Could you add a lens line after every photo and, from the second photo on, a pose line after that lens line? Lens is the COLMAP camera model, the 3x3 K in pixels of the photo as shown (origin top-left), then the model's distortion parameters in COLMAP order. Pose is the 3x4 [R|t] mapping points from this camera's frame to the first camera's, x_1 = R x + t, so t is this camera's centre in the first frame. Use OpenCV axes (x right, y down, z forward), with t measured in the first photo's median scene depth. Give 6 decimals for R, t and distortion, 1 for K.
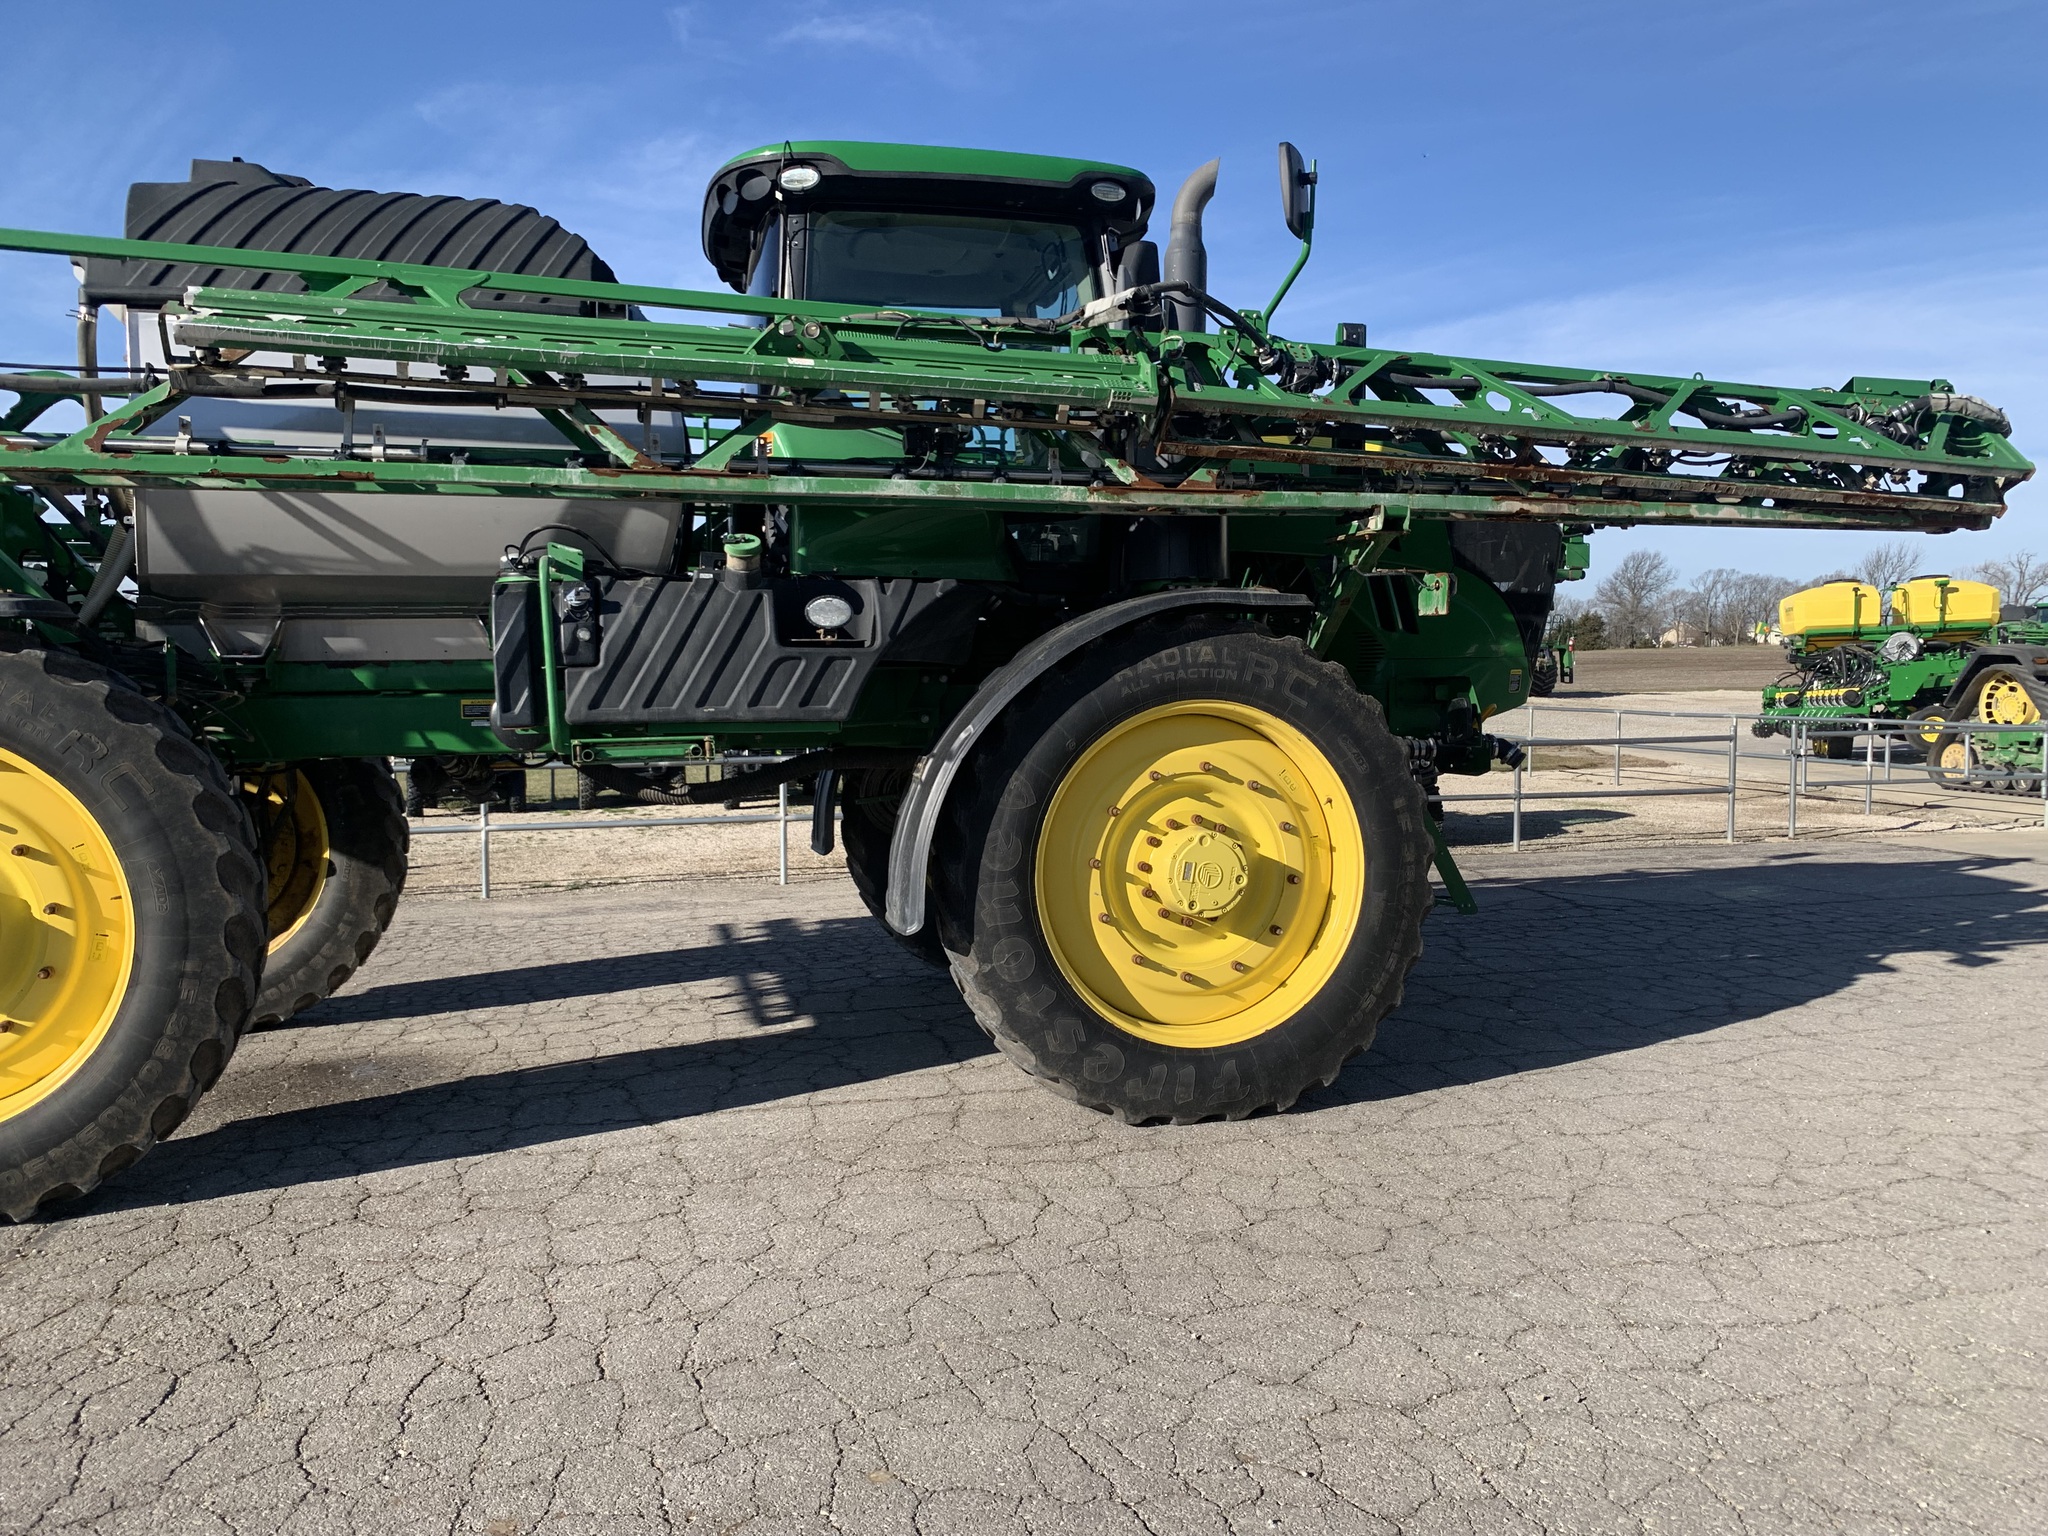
lens RADIAL K [[1564.6, 0, 1033.6], [0, 1564.6, 767.3], [0, 0, 1]] dist [0.026682, -0.037703]
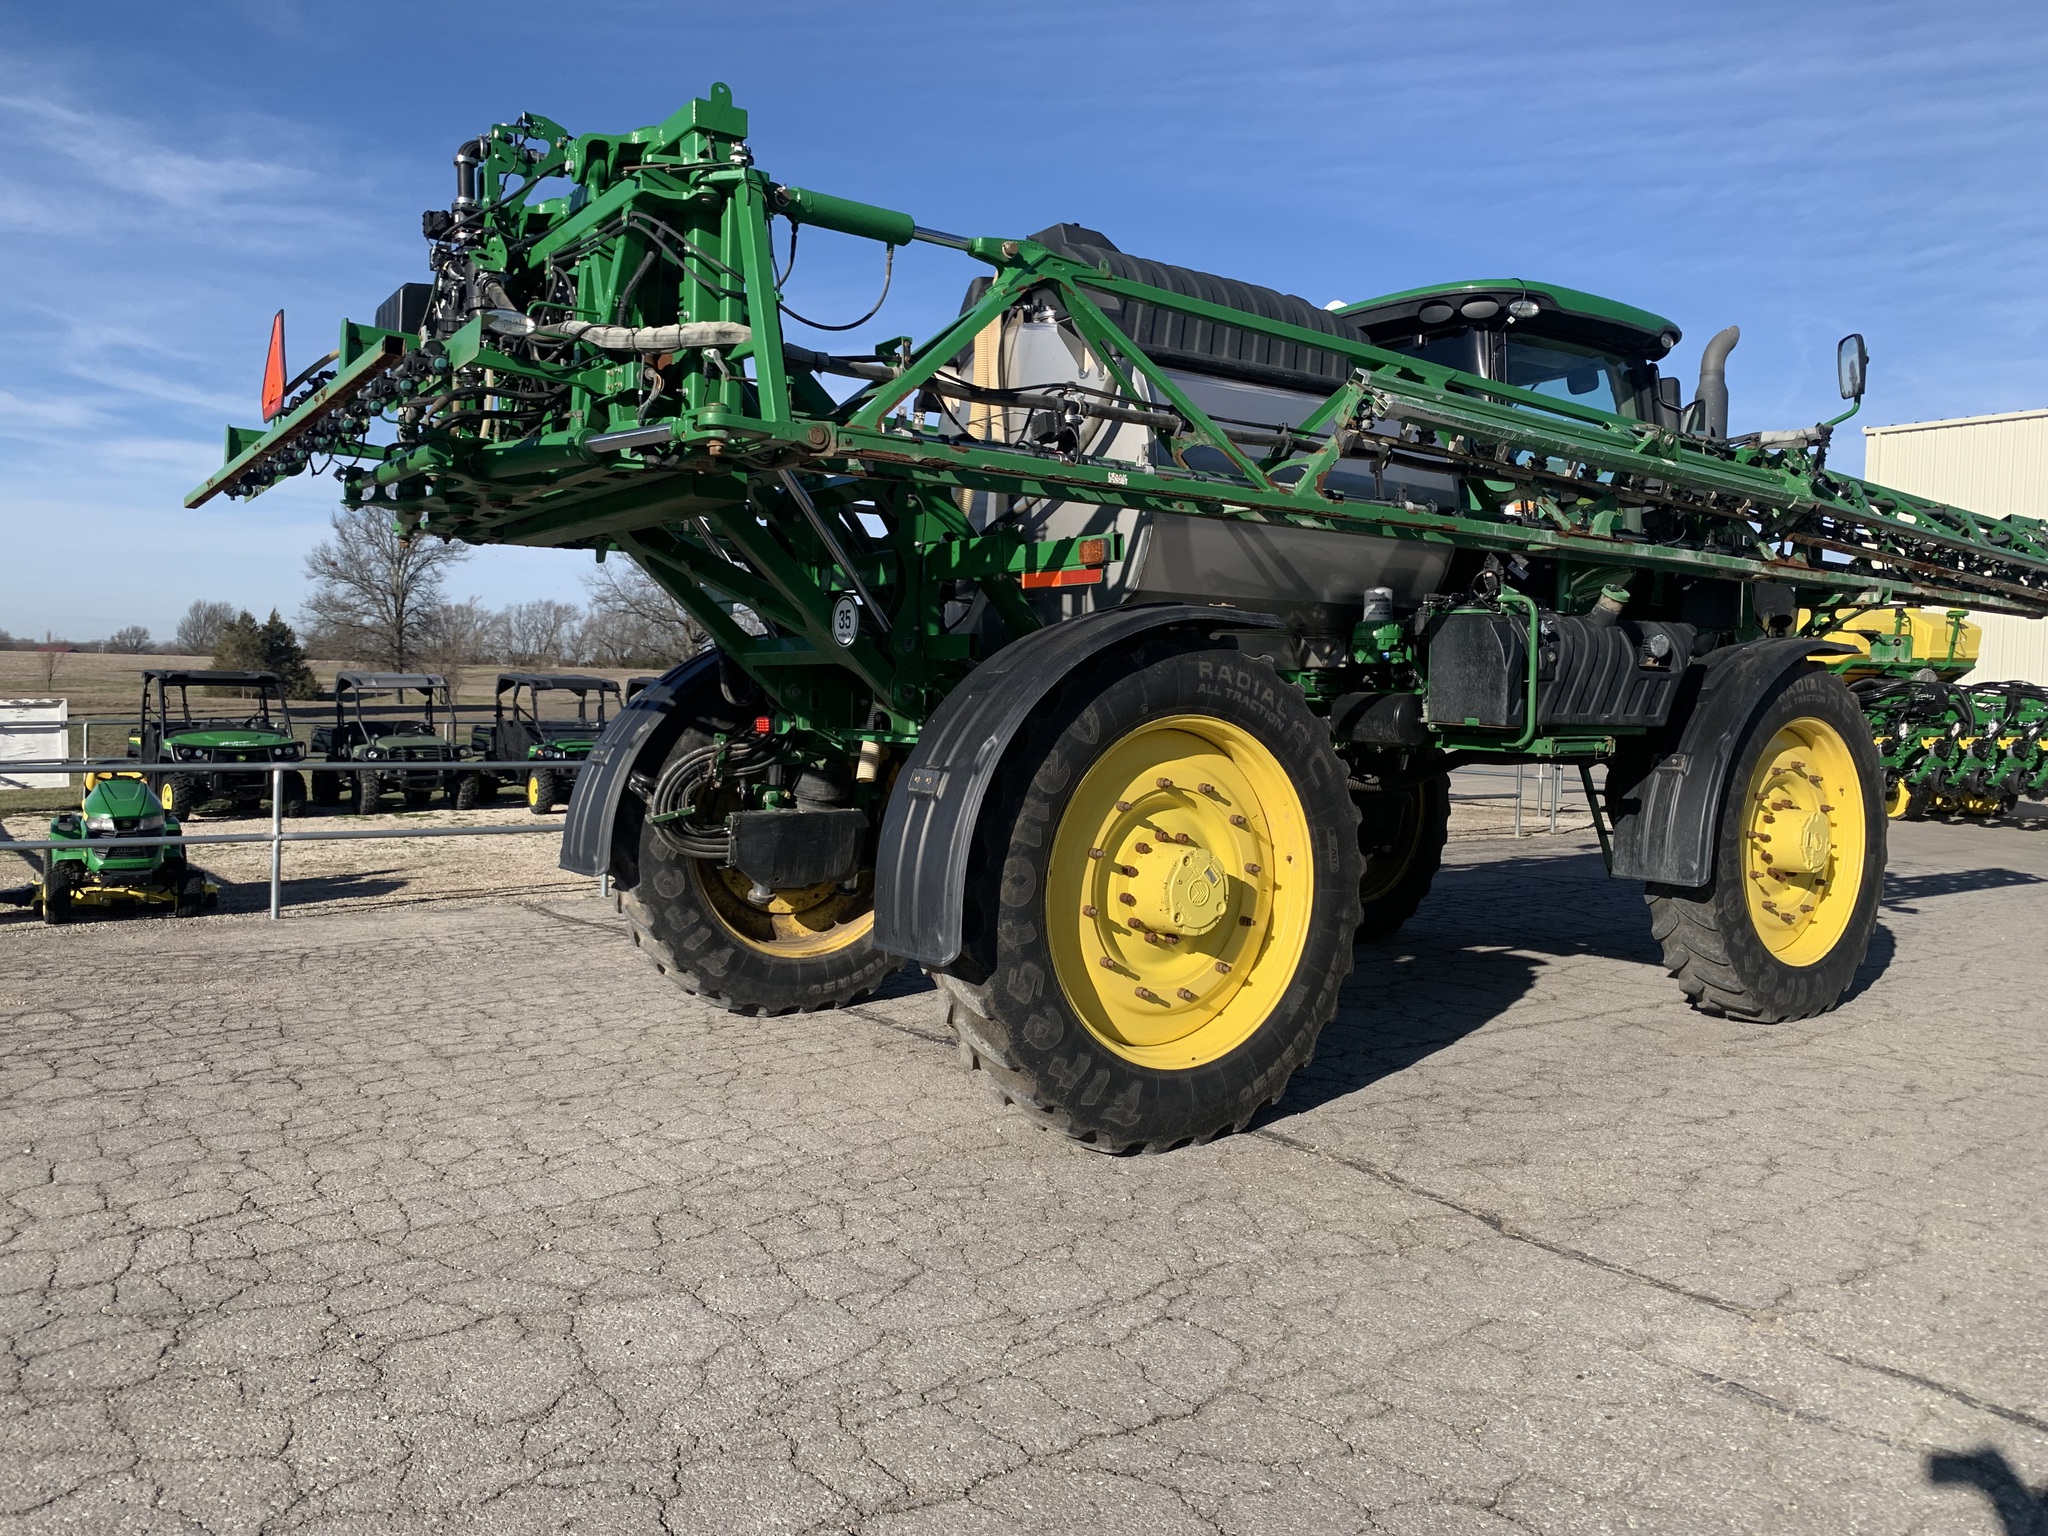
lens RADIAL K [[1564.6, 0, 1035.3], [0, 1564.6, 743.4], [0, 0, 1]] dist [0.026682, -0.037703]
pose [[0.924532, 0.017579, 0.380699, -1.070118], [-0.008417, 0.999634, -0.025720, 0.022772], [-0.381012, 0.020574, 0.924341, -0.043080]]
